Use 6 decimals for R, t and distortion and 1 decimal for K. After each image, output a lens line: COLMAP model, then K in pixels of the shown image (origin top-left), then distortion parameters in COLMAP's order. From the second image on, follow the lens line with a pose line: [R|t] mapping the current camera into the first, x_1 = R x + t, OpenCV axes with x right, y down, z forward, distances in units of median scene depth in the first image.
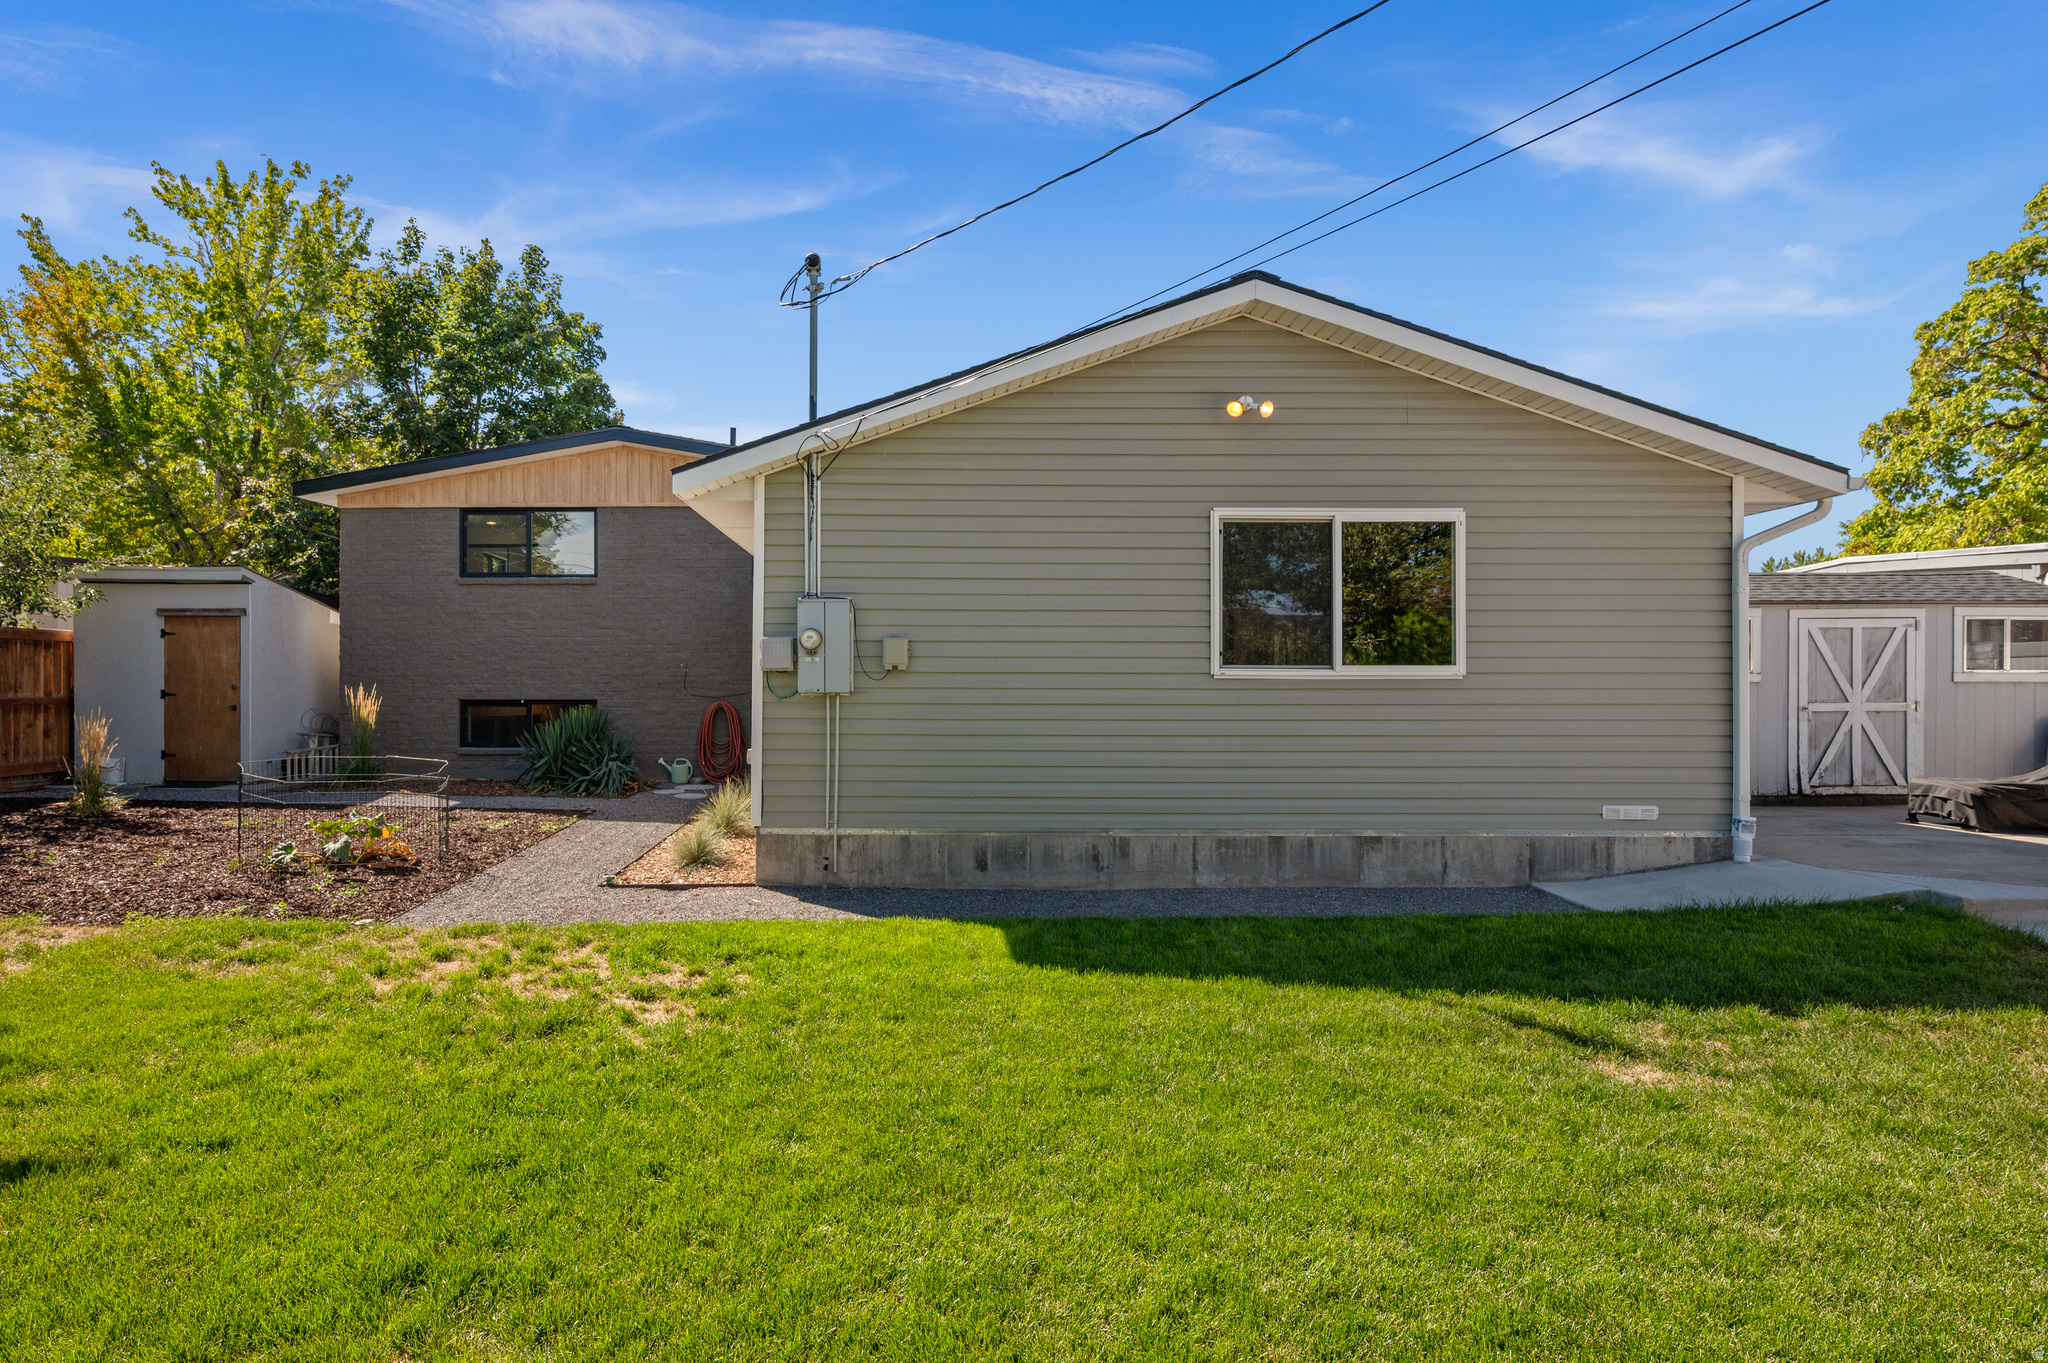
lens RADIAL K [[1097.2, 0, 926.1], [0, 1097.2, 684.1], [0, 0, 1]] dist [-0.002453, -0.000669]
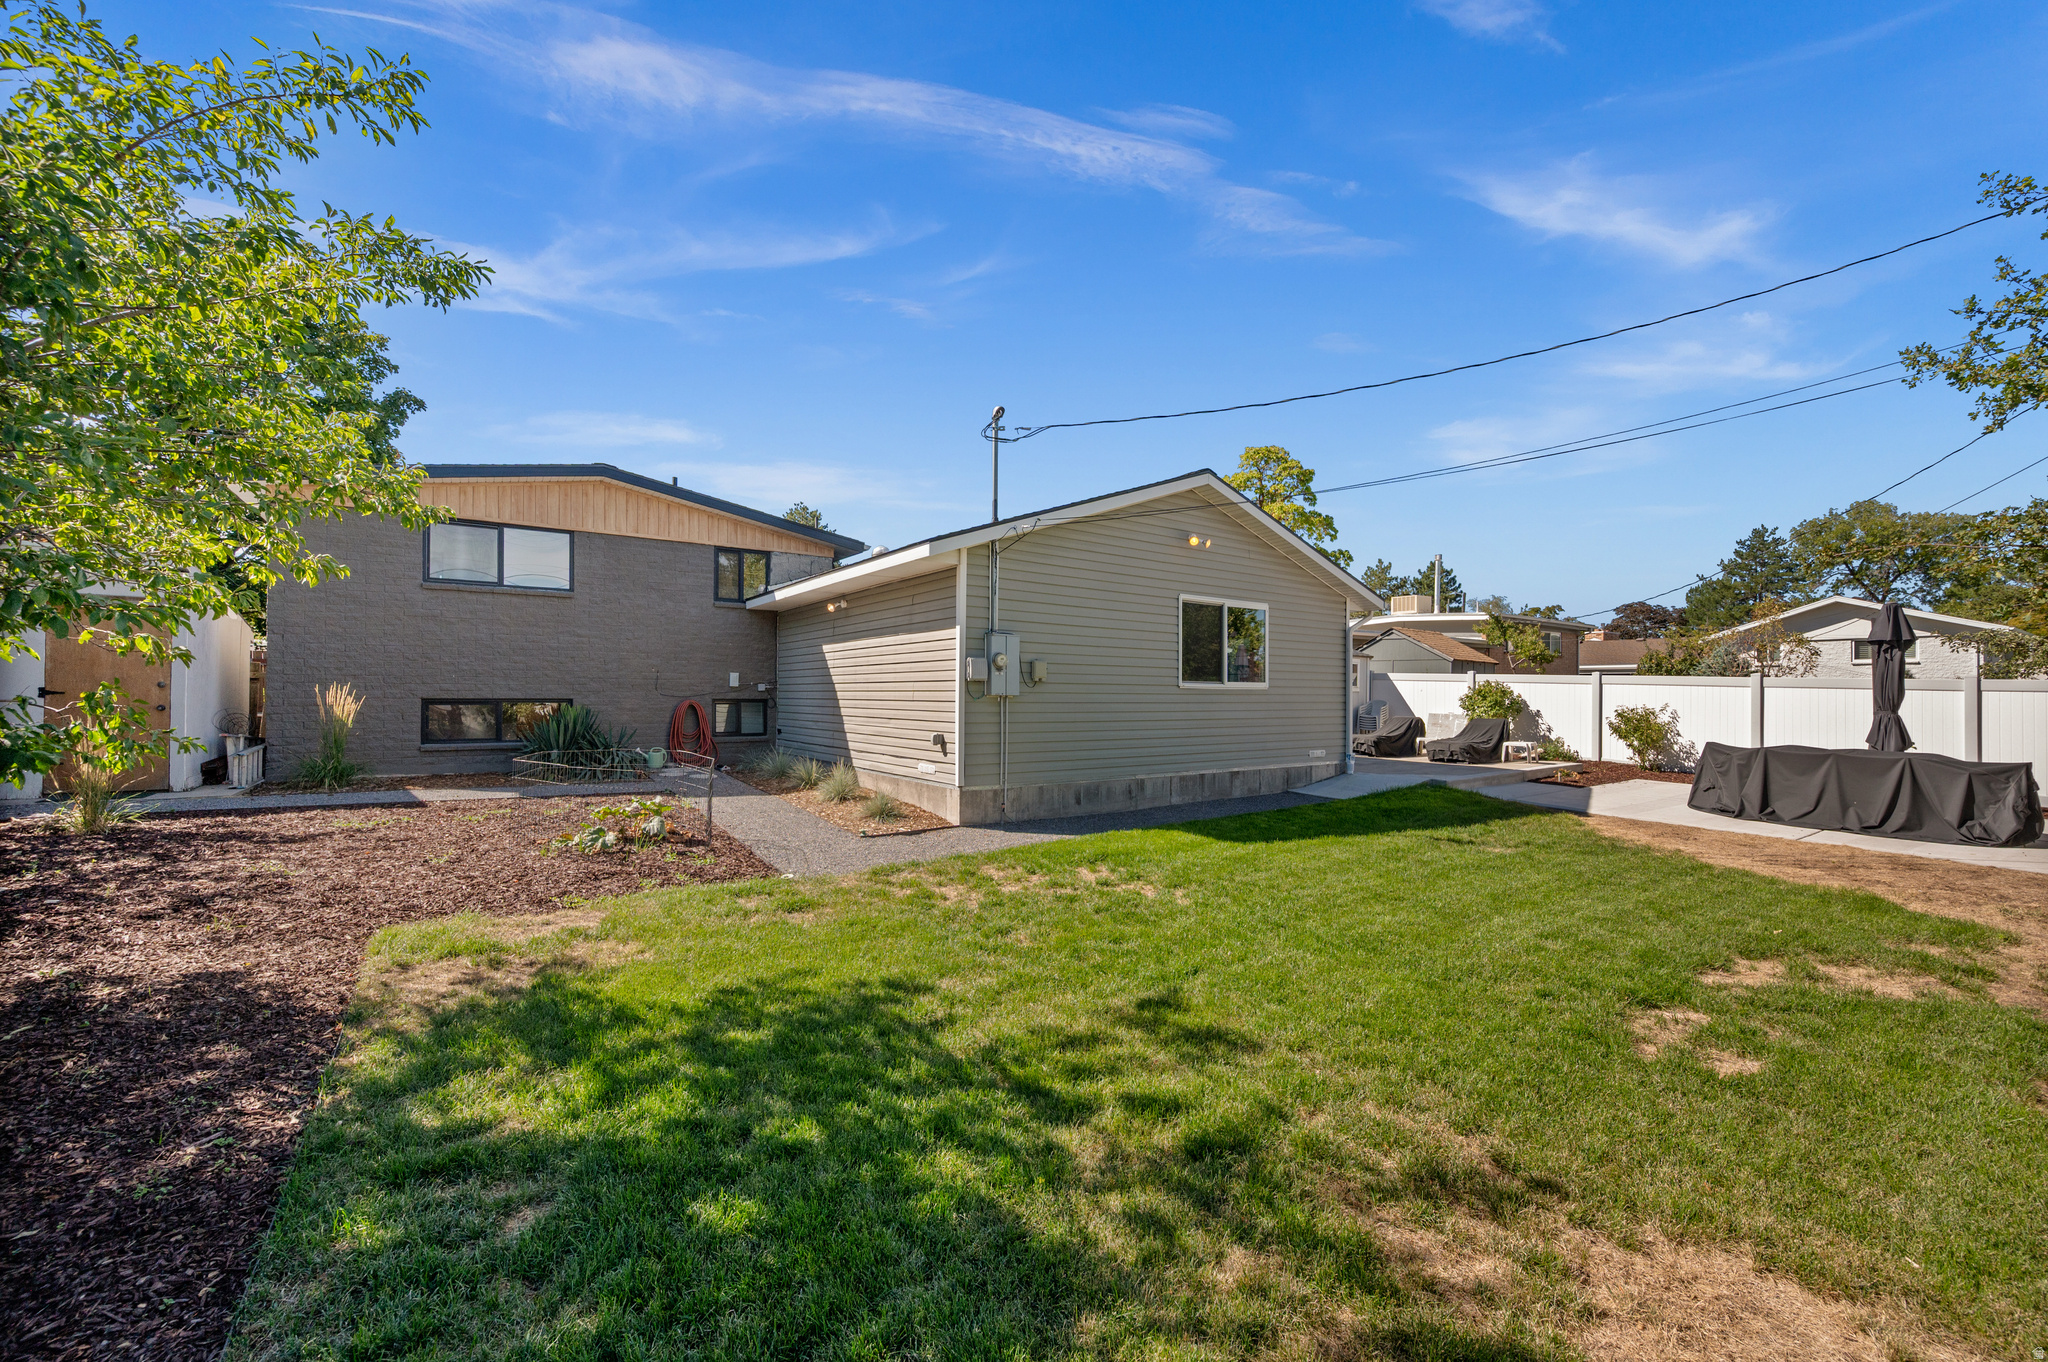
lens RADIAL K [[805.8, 0, 1024.0], [0, 805.8, 681.0], [0, 0, 1]] dist [0.001162, -0.000012]
pose [[0.809663, 0.013355, 0.586743, -0.511164], [-0.009983, 0.999910, -0.008984, -0.001803], [-0.586810, 0.001416, 0.809723, 0.053285]]
